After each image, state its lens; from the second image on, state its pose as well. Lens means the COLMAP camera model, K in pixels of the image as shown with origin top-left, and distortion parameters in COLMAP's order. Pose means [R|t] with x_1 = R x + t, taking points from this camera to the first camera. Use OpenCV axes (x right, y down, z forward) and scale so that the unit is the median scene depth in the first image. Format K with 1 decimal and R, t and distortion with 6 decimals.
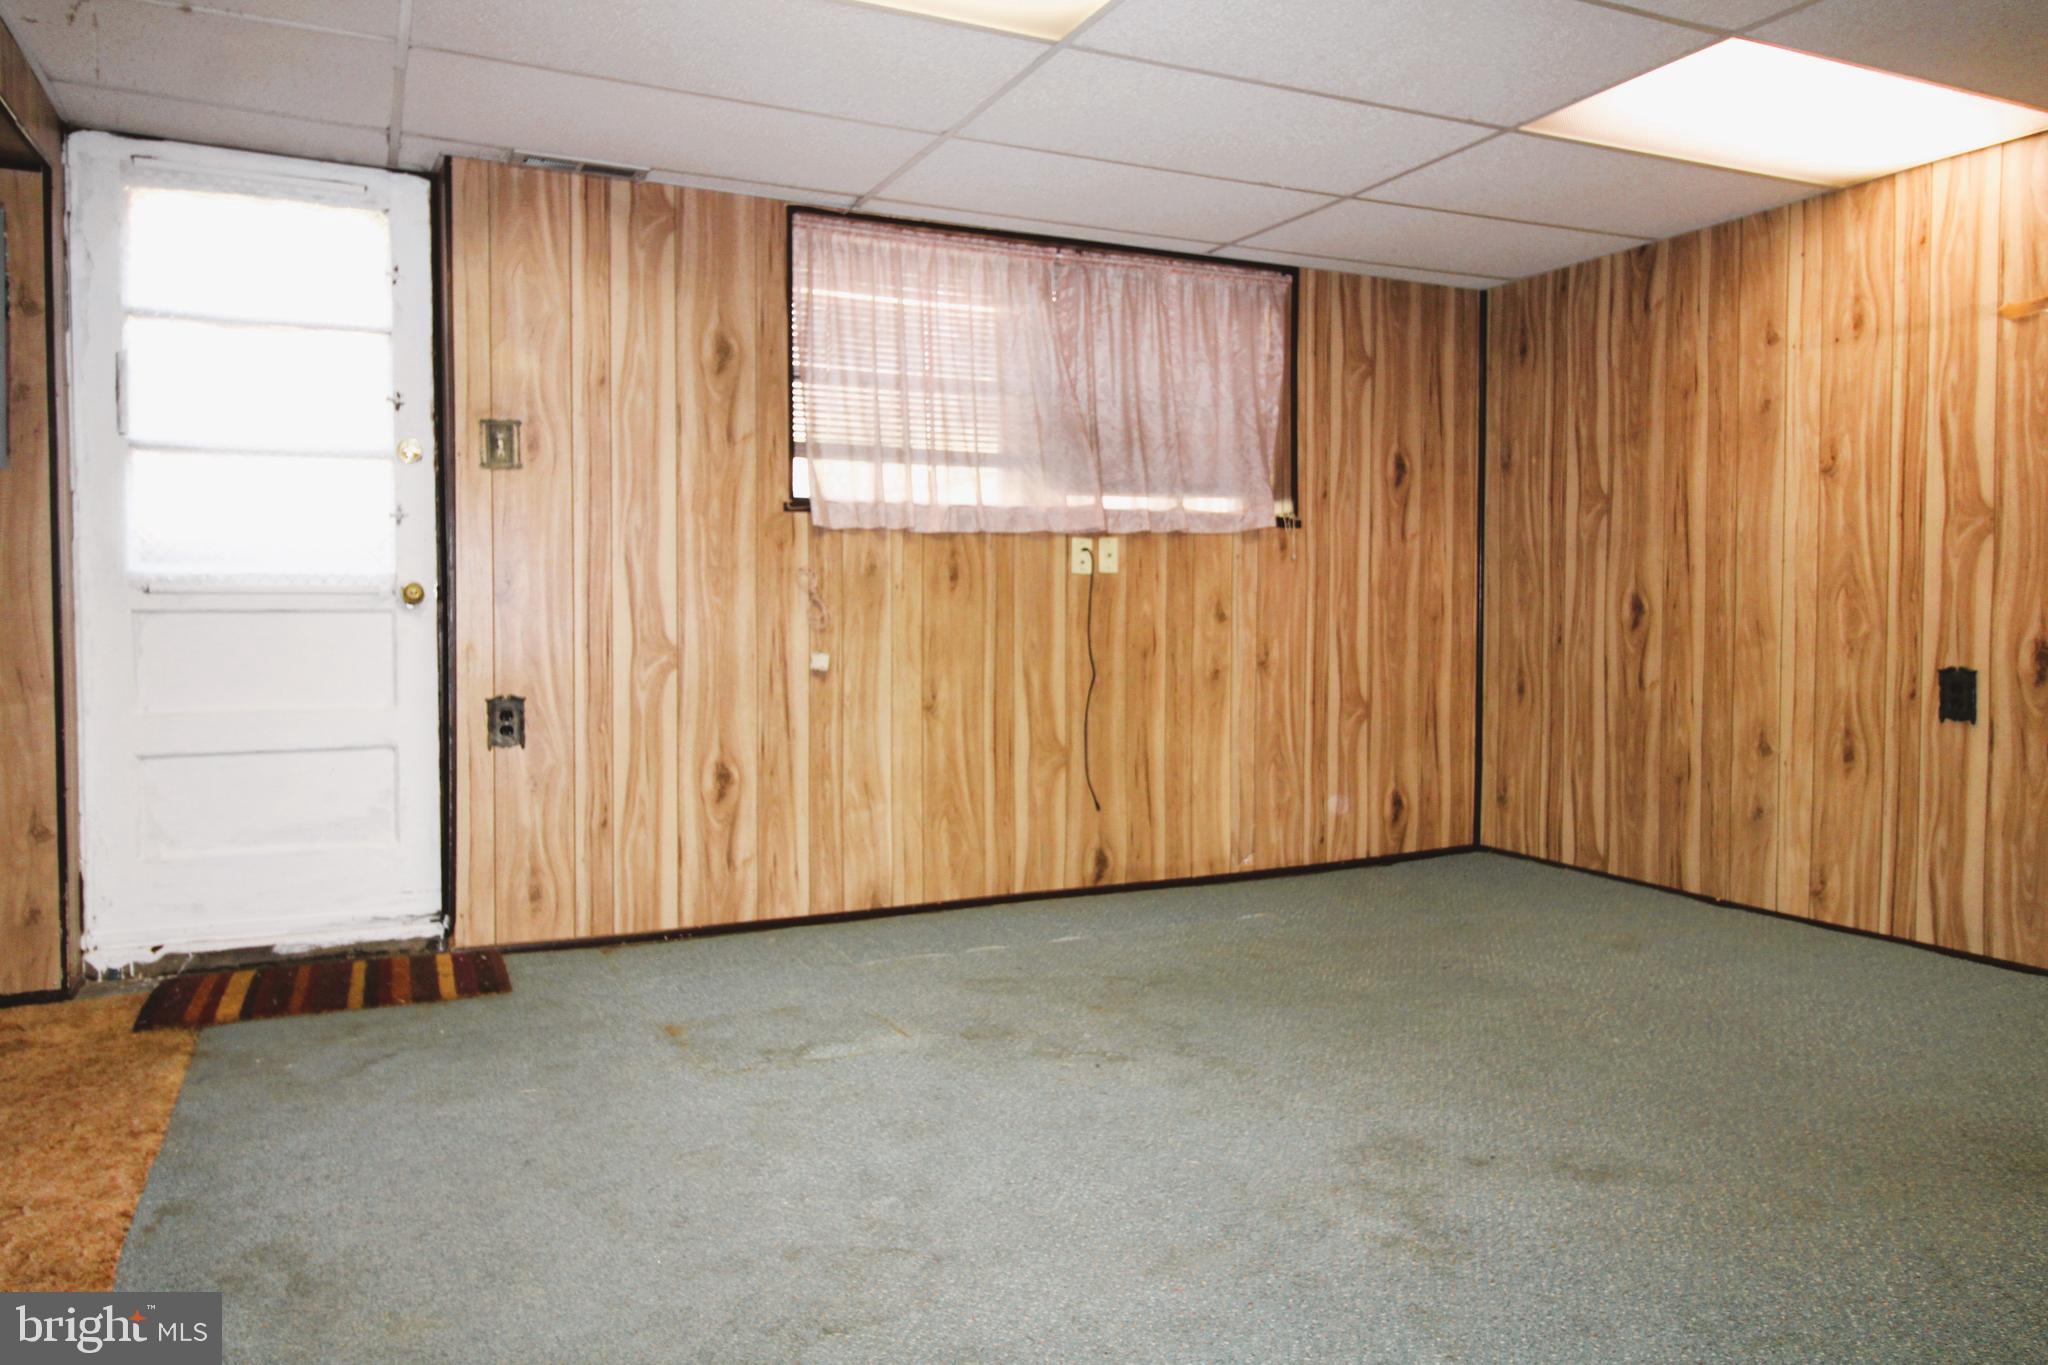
lens RADIAL K [[1395.4, 0, 1027.8], [0, 1395.4, 655.6], [0, 0, 1]] dist [-0.001642, -0.001622]
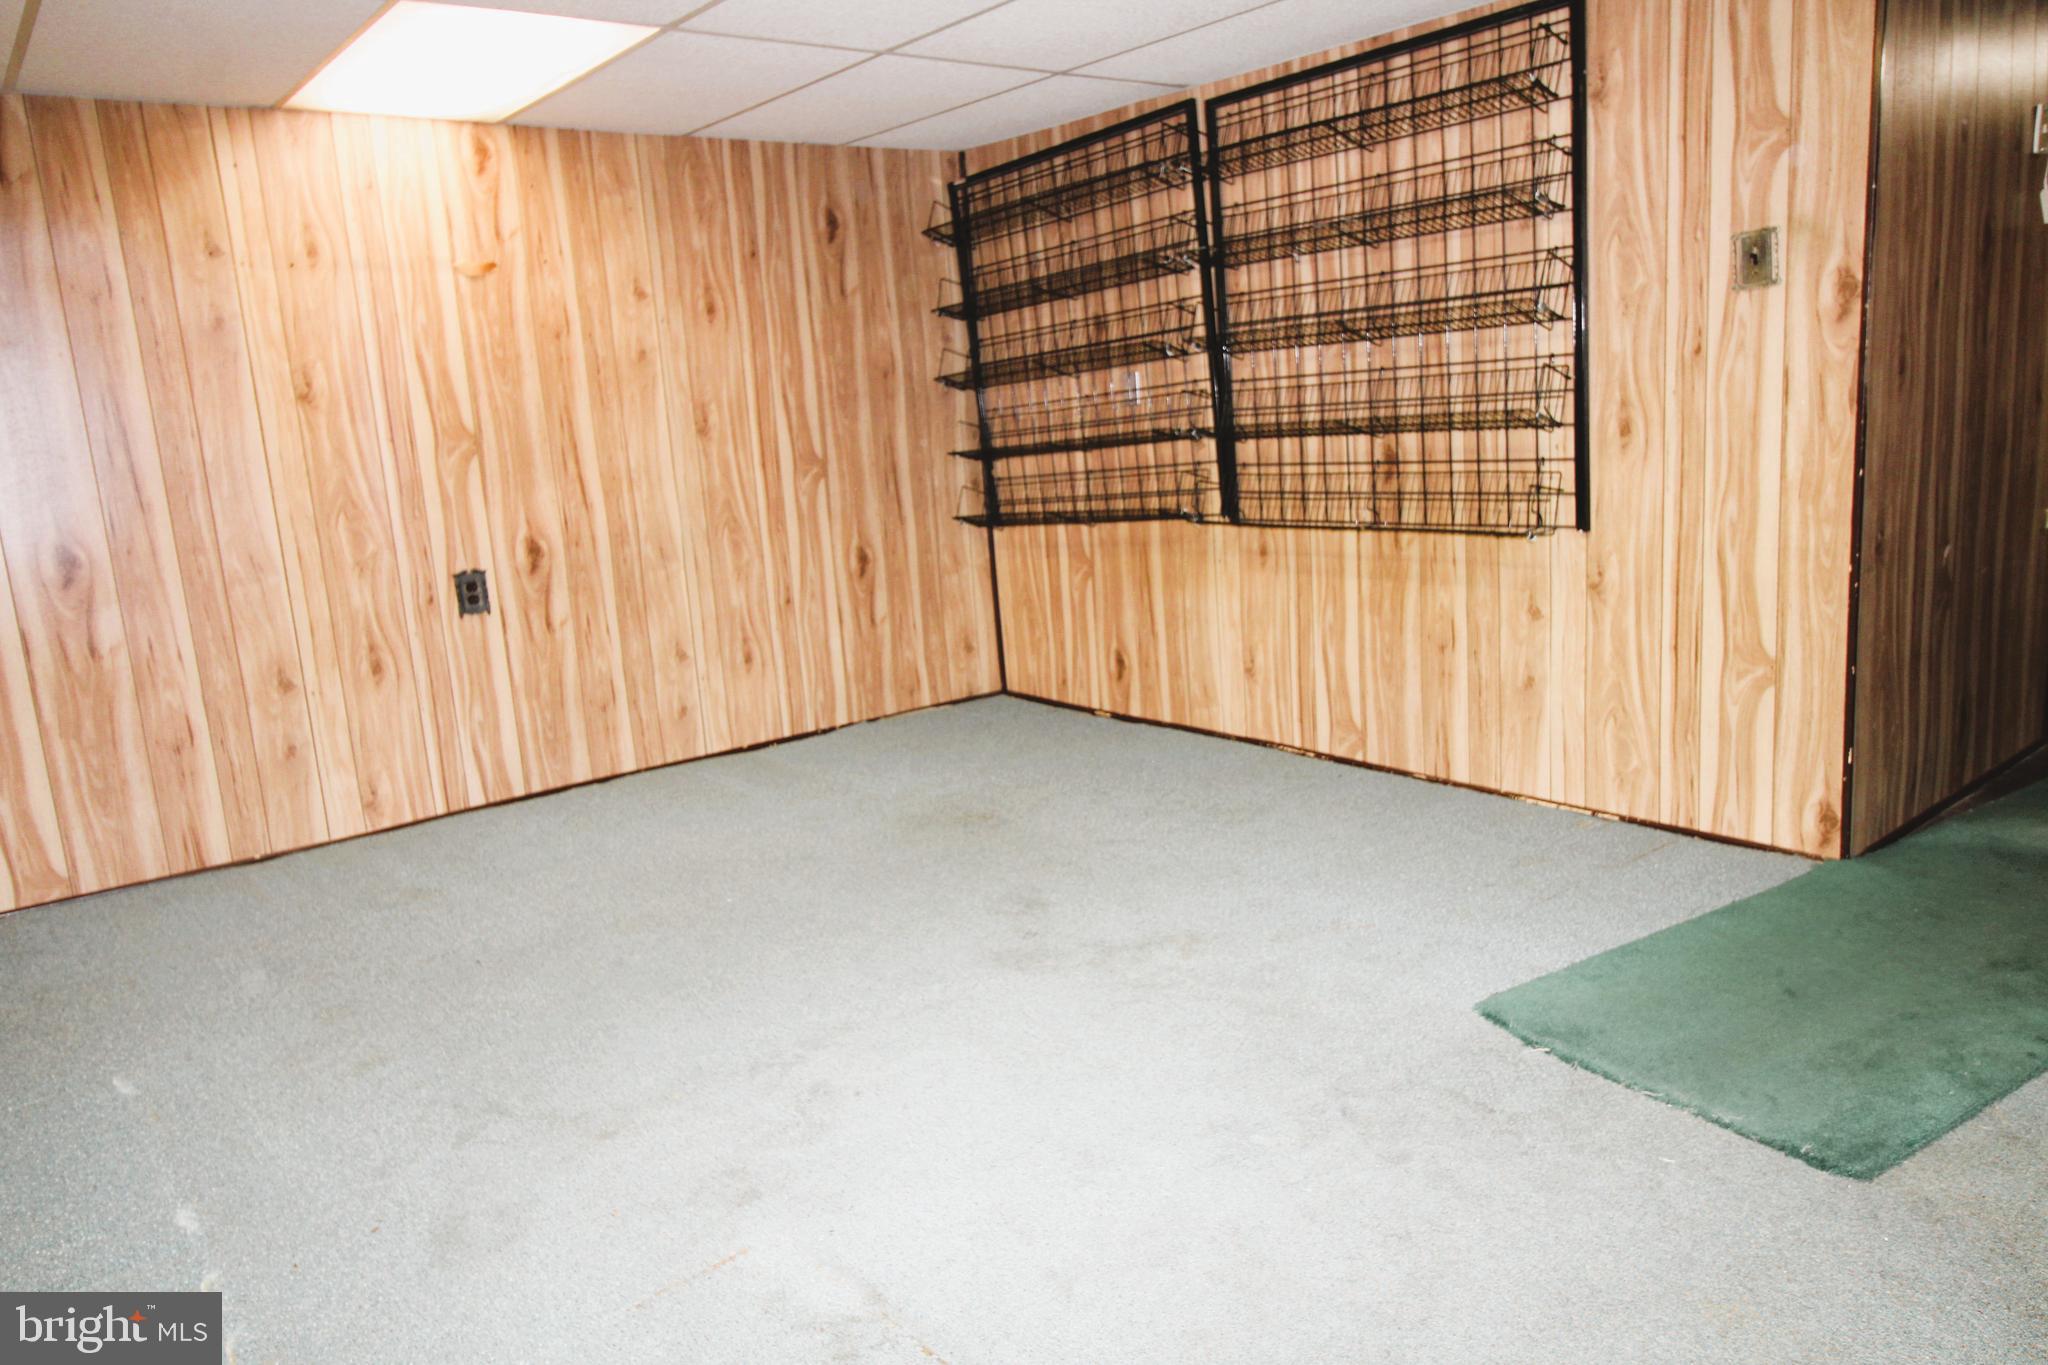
lens RADIAL K [[1395.4, 0, 1027.8], [0, 1395.4, 655.6], [0, 0, 1]] dist [-0.001642, -0.001622]
pose [[-0.238347, -0.164056, 0.957223, -0.566107], [0.098118, 0.976518, 0.191794, -0.096531], [-0.966211, 0.139635, -0.216654, 0.773984]]
